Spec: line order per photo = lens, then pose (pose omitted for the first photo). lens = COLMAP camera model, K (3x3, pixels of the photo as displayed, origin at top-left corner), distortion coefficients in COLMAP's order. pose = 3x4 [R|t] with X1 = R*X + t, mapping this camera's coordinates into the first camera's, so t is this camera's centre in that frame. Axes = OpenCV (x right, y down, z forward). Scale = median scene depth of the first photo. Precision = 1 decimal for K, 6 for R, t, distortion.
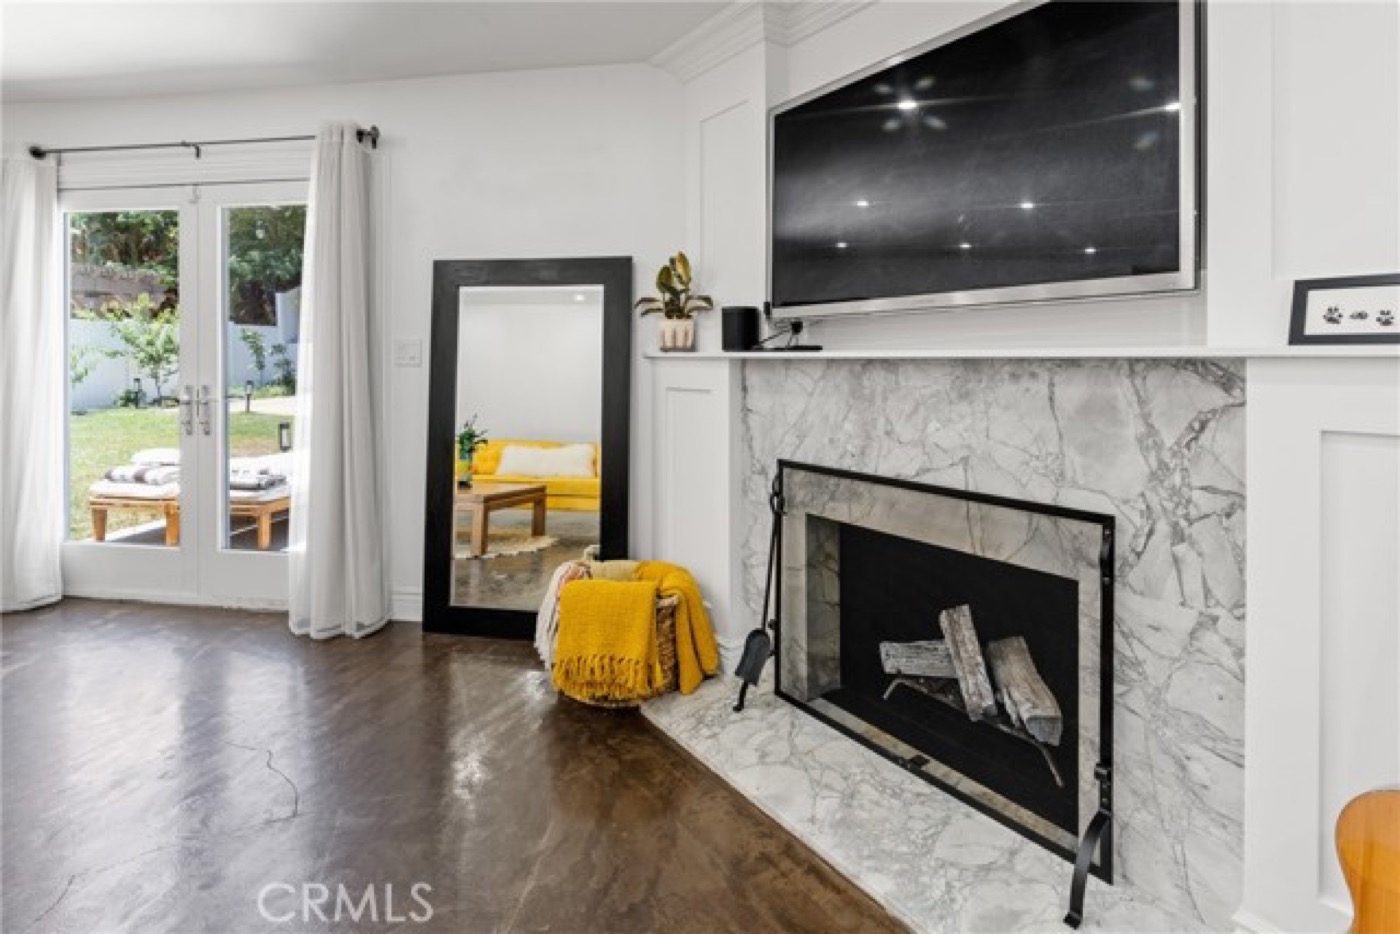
lens RADIAL K [[677.9, 0, 696.7], [0, 677.9, 355.3], [0, 0, 1]] dist [-0.000773, -0.000313]
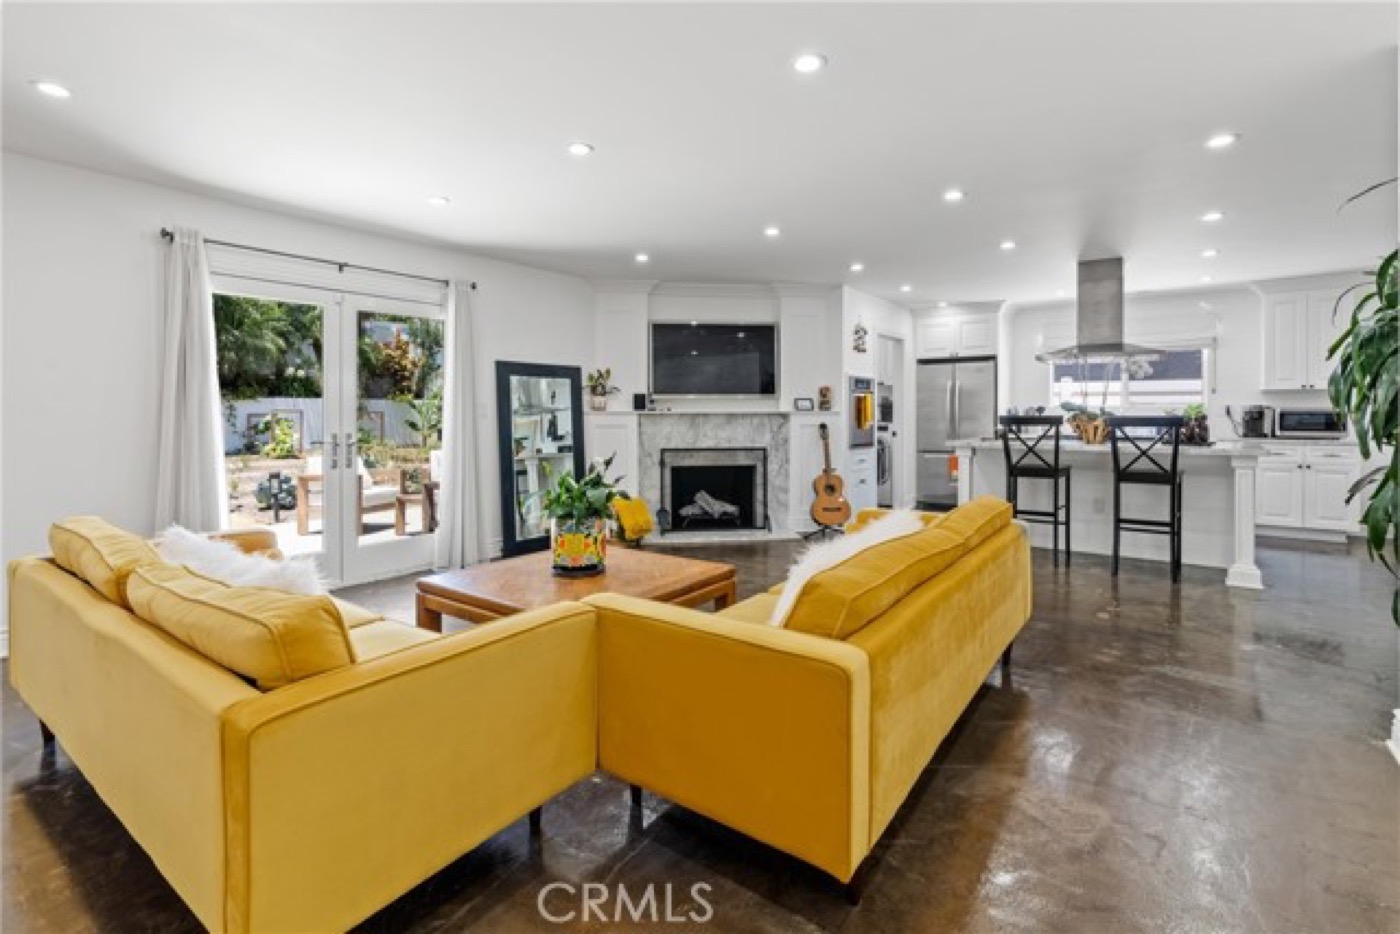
lens RADIAL K [[675.8, 0, 719.4], [0, 675.8, 411.2], [0, 0, 1]] dist [-0.000513, 0.000029]
pose [[0.452129, 0.001205, 0.891952, -2.171544], [-0.000599, 0.999999, -0.001047, -0.000894], [-0.891952, -0.000061, 0.452129, -0.463413]]
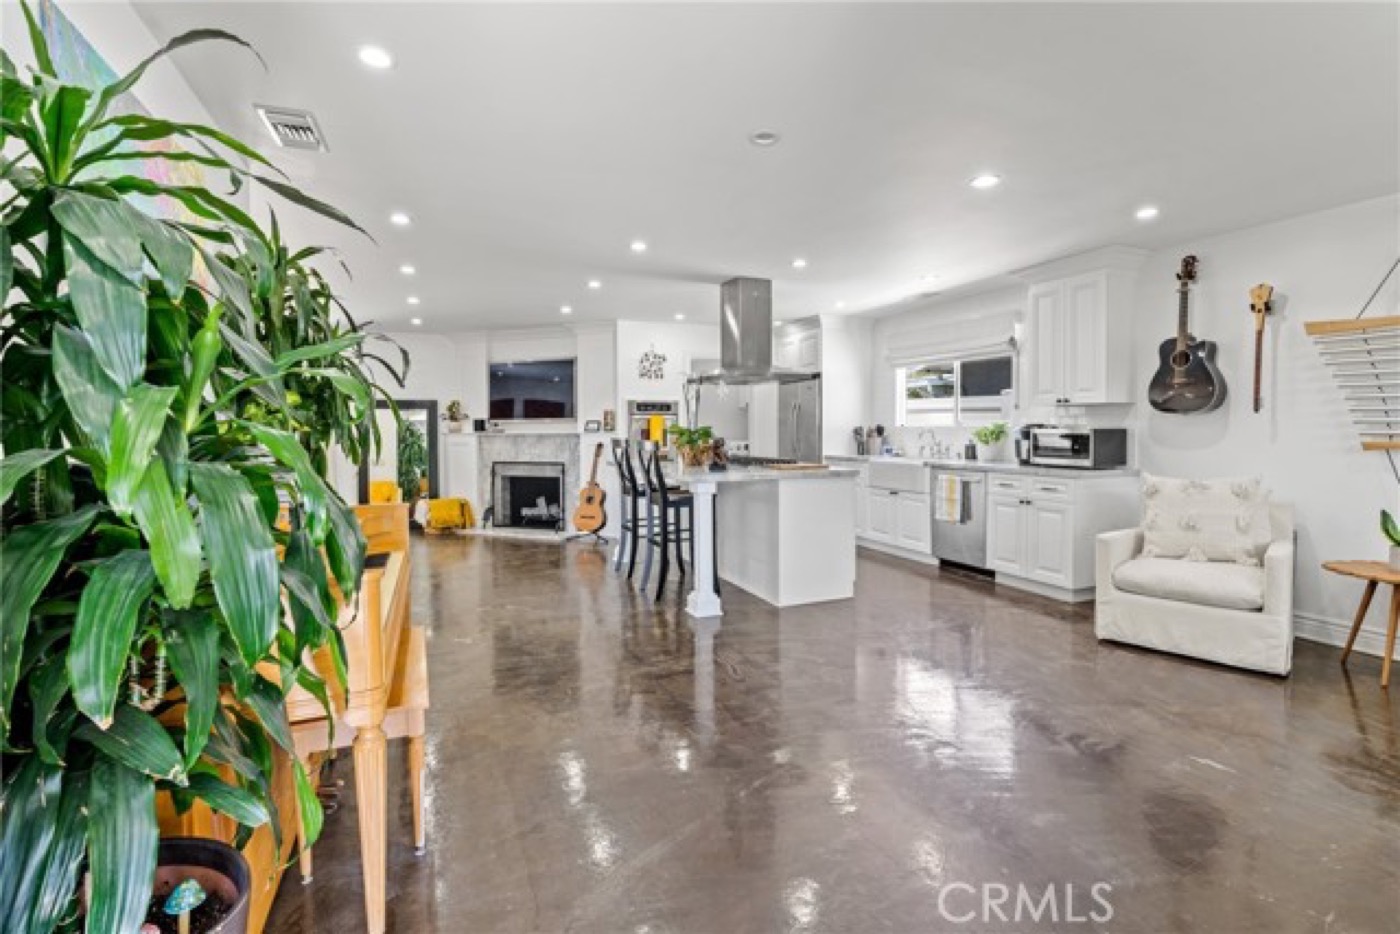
lens RADIAL K [[671.2, 0, 700.0], [0, 671.2, 467.0], [0, 0, 1]] dist [-0.001732, -0.000291]
pose [[0.864168, -0.025630, 0.502550, -0.697647], [0.000529, 0.998748, 0.050025, 0.001087], [-0.503203, -0.042964, 0.863100, -2.554778]]
